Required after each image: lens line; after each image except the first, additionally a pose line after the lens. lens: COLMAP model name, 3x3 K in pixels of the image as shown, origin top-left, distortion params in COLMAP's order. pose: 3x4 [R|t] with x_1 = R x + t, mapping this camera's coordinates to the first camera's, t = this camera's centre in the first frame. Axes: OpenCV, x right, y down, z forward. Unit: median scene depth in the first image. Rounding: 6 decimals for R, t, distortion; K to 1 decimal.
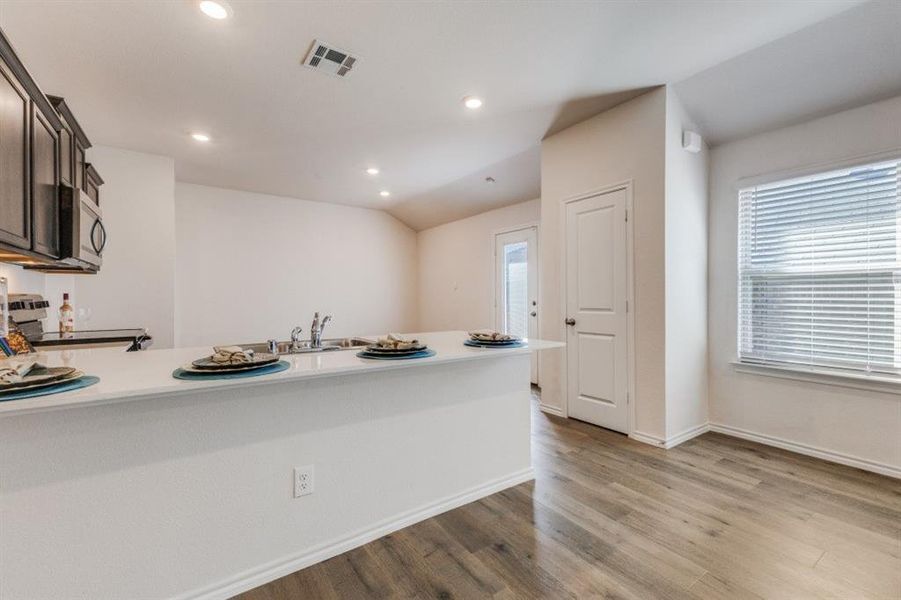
lens RADIAL K [[390.1, 0, 451.9], [0, 390.1, 299.9], [0, 0, 1]] dist [0.012163, -0.003016]
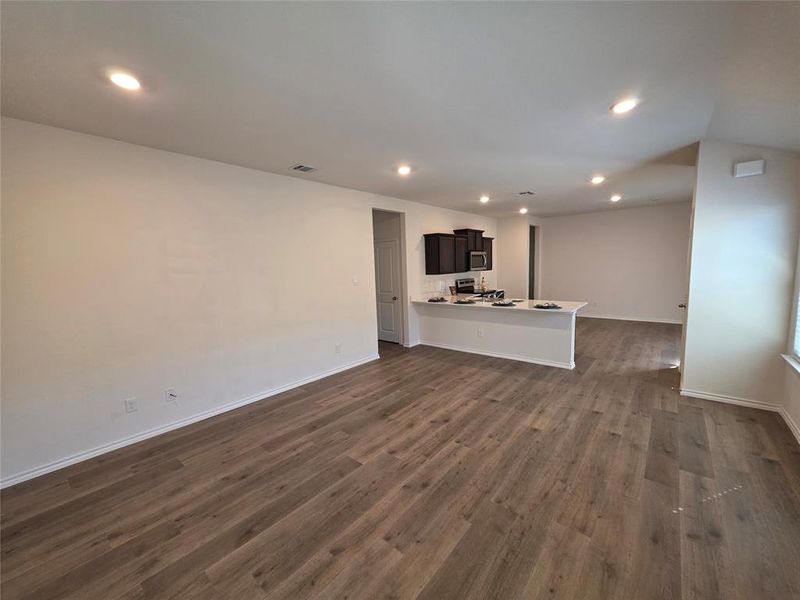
lens RADIAL K [[317.1, 0, 396.2], [0, 317.1, 302.9], [0, 0, 1]] dist [0.003590, -0.001144]
pose [[0.249496, 0.110436, -0.962058, 1.450528], [0.028146, 0.992229, 0.121199, -0.152000], [0.967967, -0.057316, 0.244449, -0.347725]]
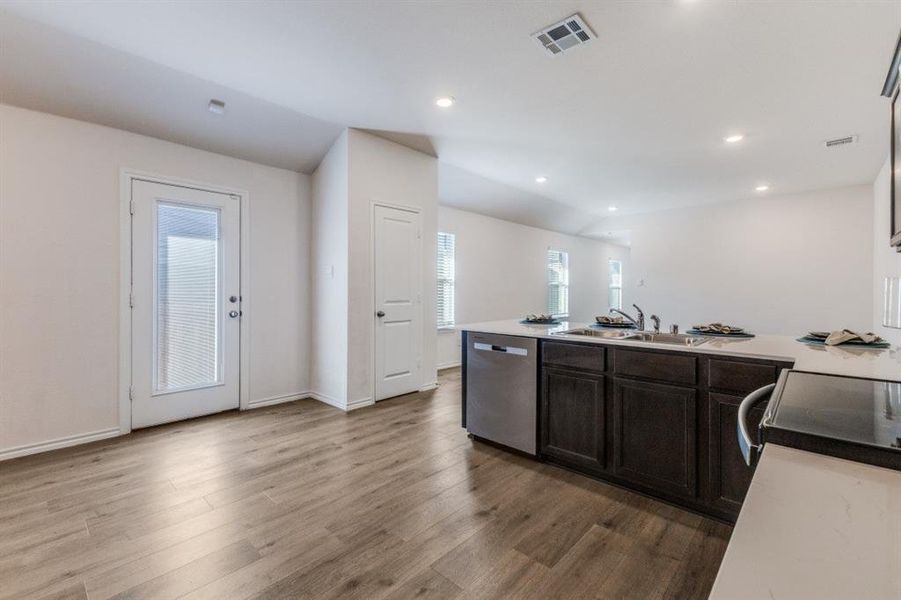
lens RADIAL K [[390.1, 0, 451.6], [0, 390.1, 291.3], [0, 0, 1]] dist [0.012163, -0.003016]
pose [[-0.217472, -0.000467, 0.976066, -1.047188], [0.002290, 0.999997, 0.000989, -0.010696], [-0.976064, 0.002450, -0.217470, 1.330038]]
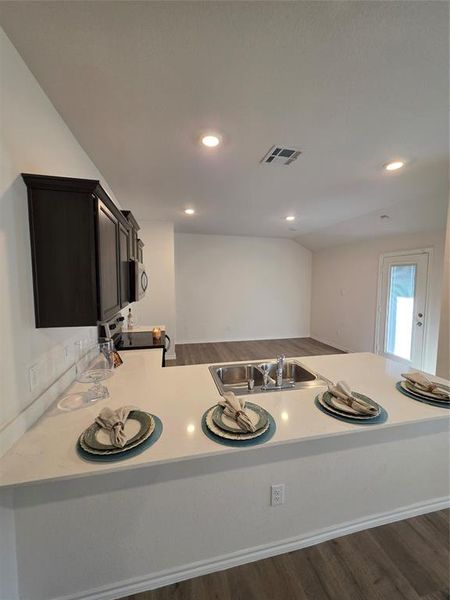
lens RADIAL K [[237.8, 0, 223.1], [0, 237.8, 300.2], [0, 0, 1]] dist [0.003590, -0.001144]
pose [[0.929229, 0.039835, -0.367350, -0.160599], [-0.011770, 0.996858, 0.078325, -0.163177], [0.369316, -0.068458, 0.926779, 0.119222]]
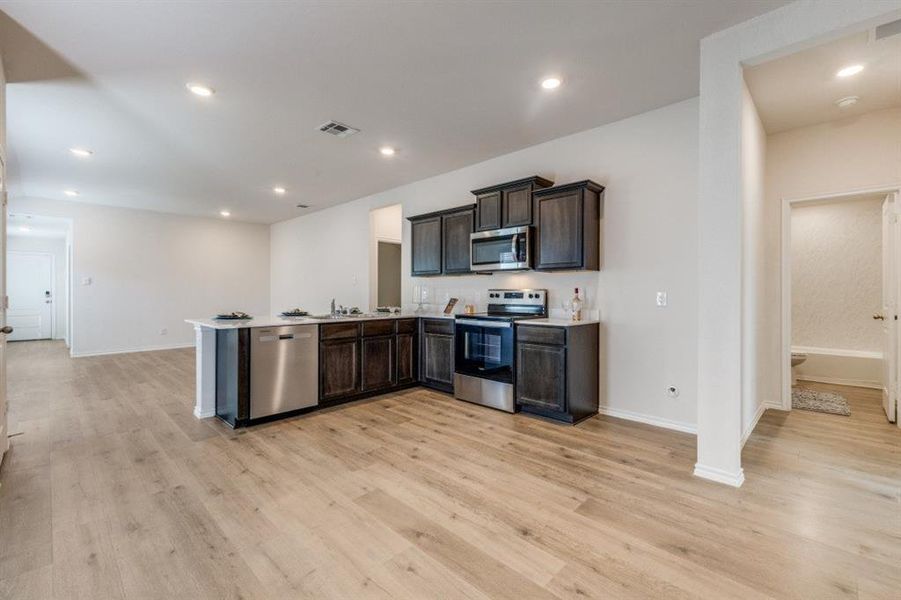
lens RADIAL K [[390.1, 0, 448.3], [0, 390.1, 292.2], [0, 0, 1]] dist [0.012163, -0.003016]
pose [[-0.980872, 0.001091, -0.194650, -0.385215], [-0.000209, 0.999978, 0.006661, -0.013622], [0.194653, 0.006574, -0.980850, 2.292154]]
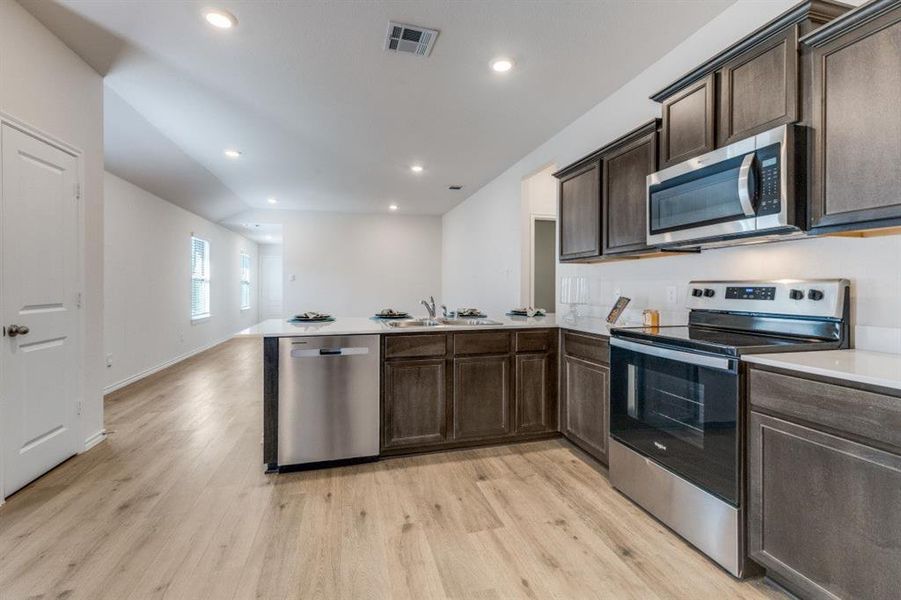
lens RADIAL K [[390.1, 0, 449.9], [0, 390.1, 287.5], [0, 0, 1]] dist [0.012163, -0.003016]
pose [[-0.943073, 0.003890, 0.332564, -0.652106], [0.006799, 0.999948, 0.007585, -0.010702], [-0.332517, 0.009414, -0.943050, 1.710567]]
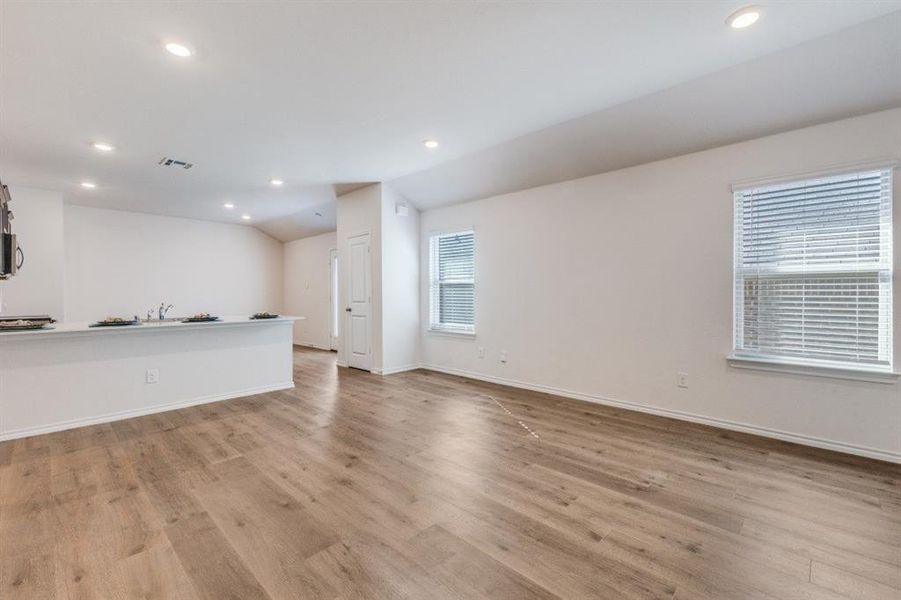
lens RADIAL K [[390.1, 0, 451.8], [0, 390.1, 297.3], [0, 0, 1]] dist [0.012163, -0.003016]
pose [[0.979423, -0.003044, 0.201795, 0.508086], [0.002723, 0.999995, 0.001865, 0.002282], [-0.201799, -0.001277, 0.979426, -0.929301]]
